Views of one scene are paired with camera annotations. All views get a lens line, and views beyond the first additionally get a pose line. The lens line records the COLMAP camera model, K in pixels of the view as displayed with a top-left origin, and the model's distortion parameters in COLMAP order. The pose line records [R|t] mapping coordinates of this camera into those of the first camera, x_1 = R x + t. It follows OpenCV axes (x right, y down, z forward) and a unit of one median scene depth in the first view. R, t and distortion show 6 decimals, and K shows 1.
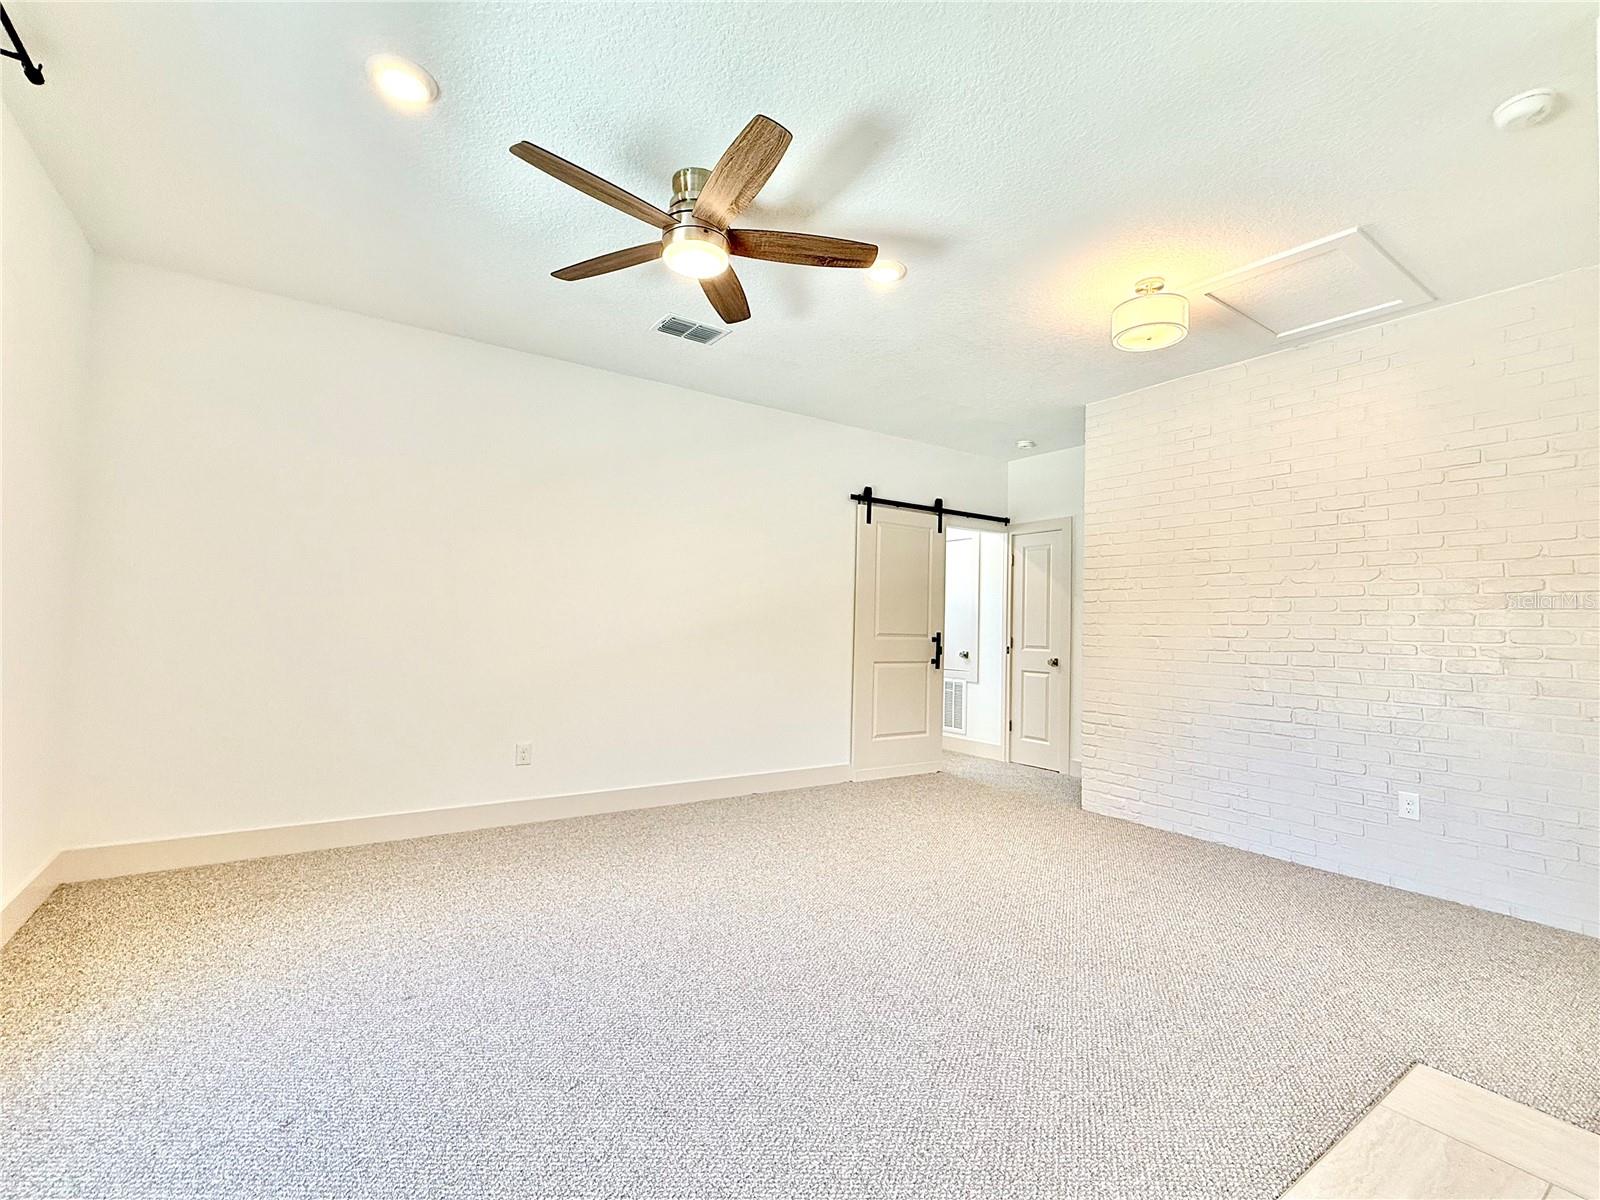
lens RADIAL K [[712.5, 0, 799.9], [0, 712.5, 600.8], [0, 0, 1]] dist [-0.003132, -0.001190]
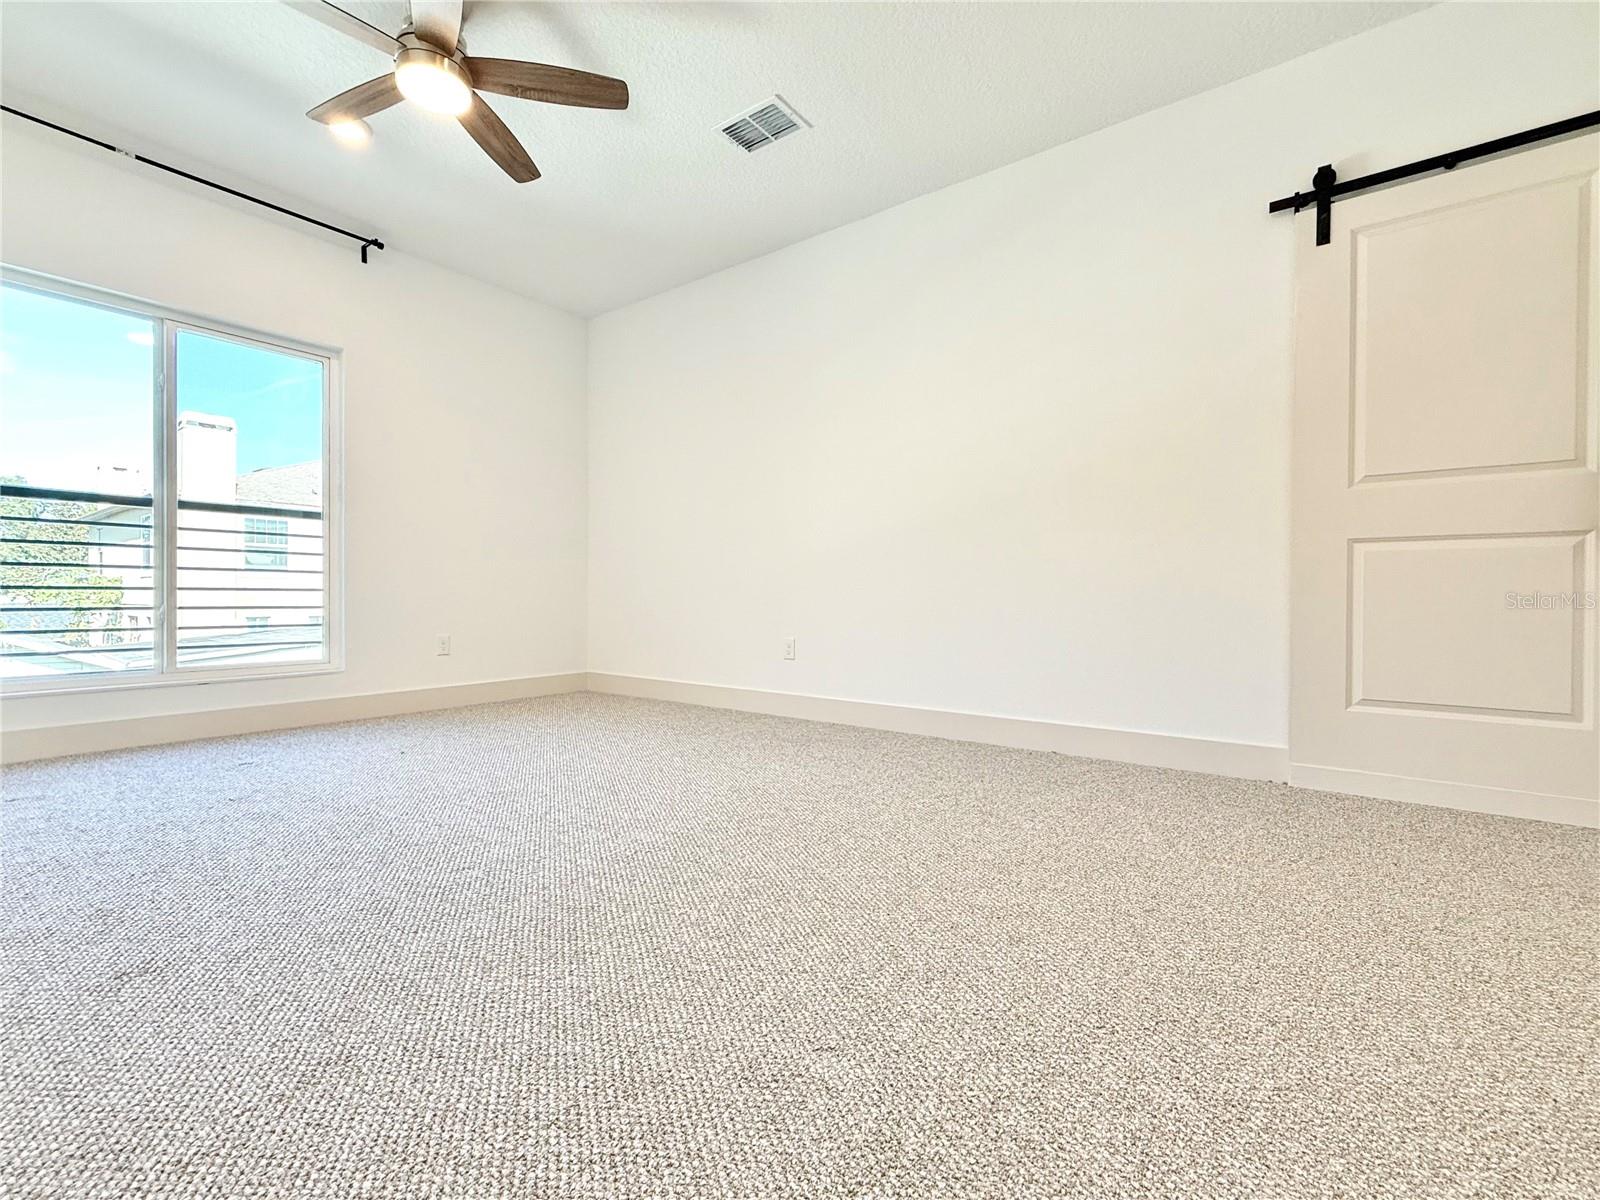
lens RADIAL K [[712.5, 0, 800.3], [0, 712.5, 602.4], [0, 0, 1]] dist [-0.003132, -0.001190]
pose [[0.318226, -0.016072, -0.947879, 0.423965], [0.038437, 0.999253, -0.004039, 0.114625], [0.947235, -0.035148, 0.318606, 0.515820]]
